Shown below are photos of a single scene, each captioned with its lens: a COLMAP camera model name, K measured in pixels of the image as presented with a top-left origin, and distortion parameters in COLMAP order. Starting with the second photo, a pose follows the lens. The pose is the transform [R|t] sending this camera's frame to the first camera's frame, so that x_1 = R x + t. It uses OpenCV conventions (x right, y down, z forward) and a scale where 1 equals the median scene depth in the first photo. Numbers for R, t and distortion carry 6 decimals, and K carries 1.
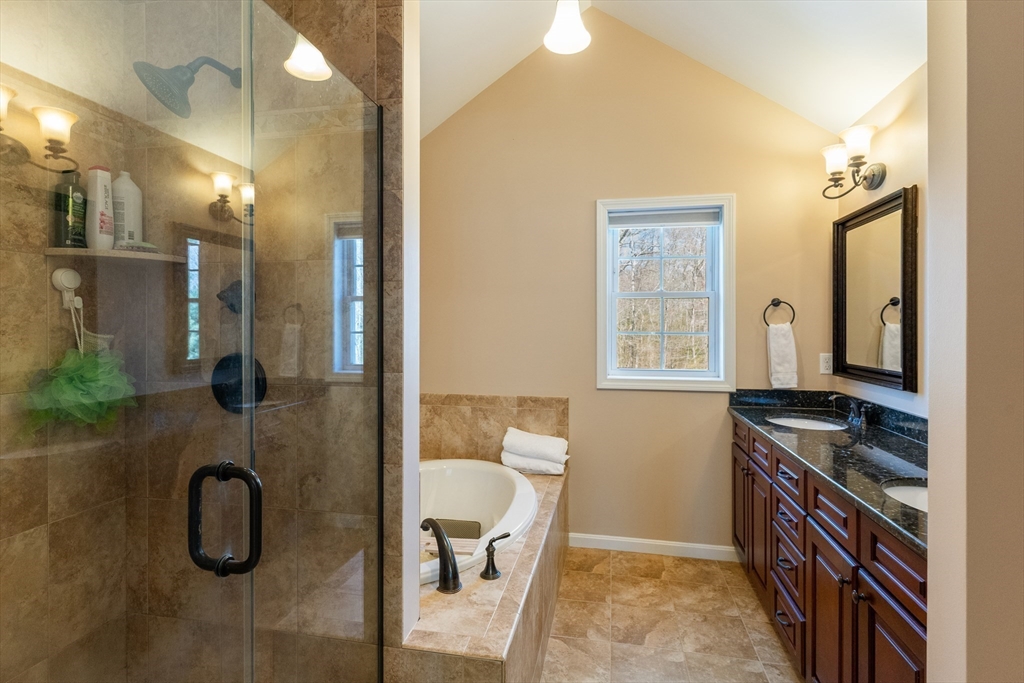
lens RADIAL K [[495.4, 0, 517.4], [0, 495.4, 333.2], [0, 0, 1]] dist [0.002994, 0.000194]
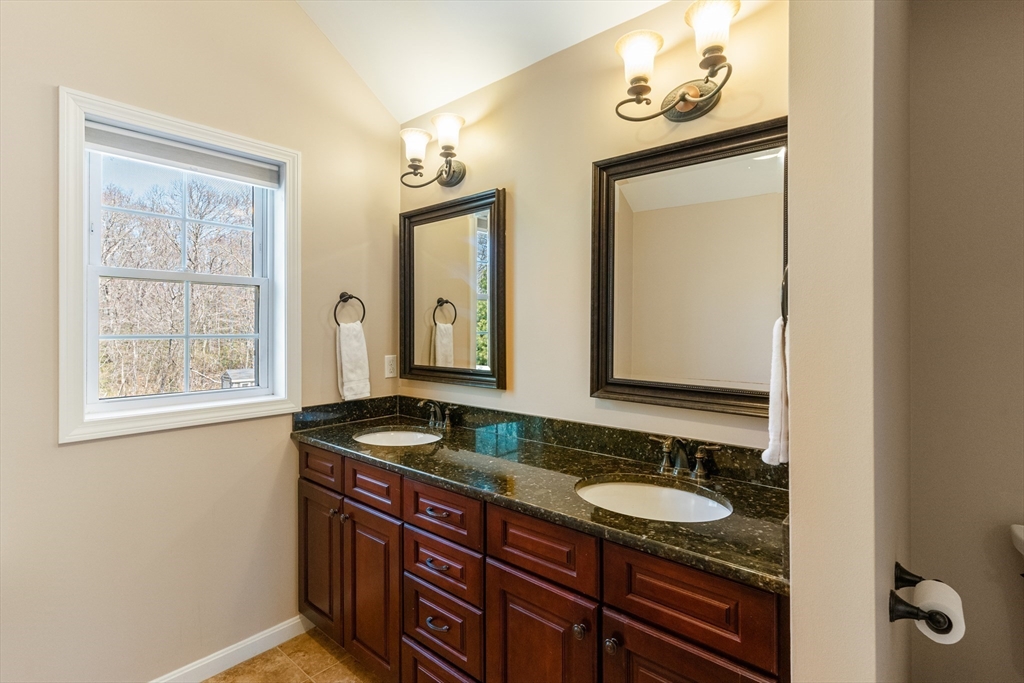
lens RADIAL K [[495.4, 0, 510.7], [0, 495.4, 326.5], [0, 0, 1]] dist [0.002994, 0.000194]
pose [[0.499921, -0.001736, 0.866069, -0.062677], [0.012916, 0.999902, -0.005451, -0.004641], [-0.865974, 0.013911, 0.499895, 0.348049]]
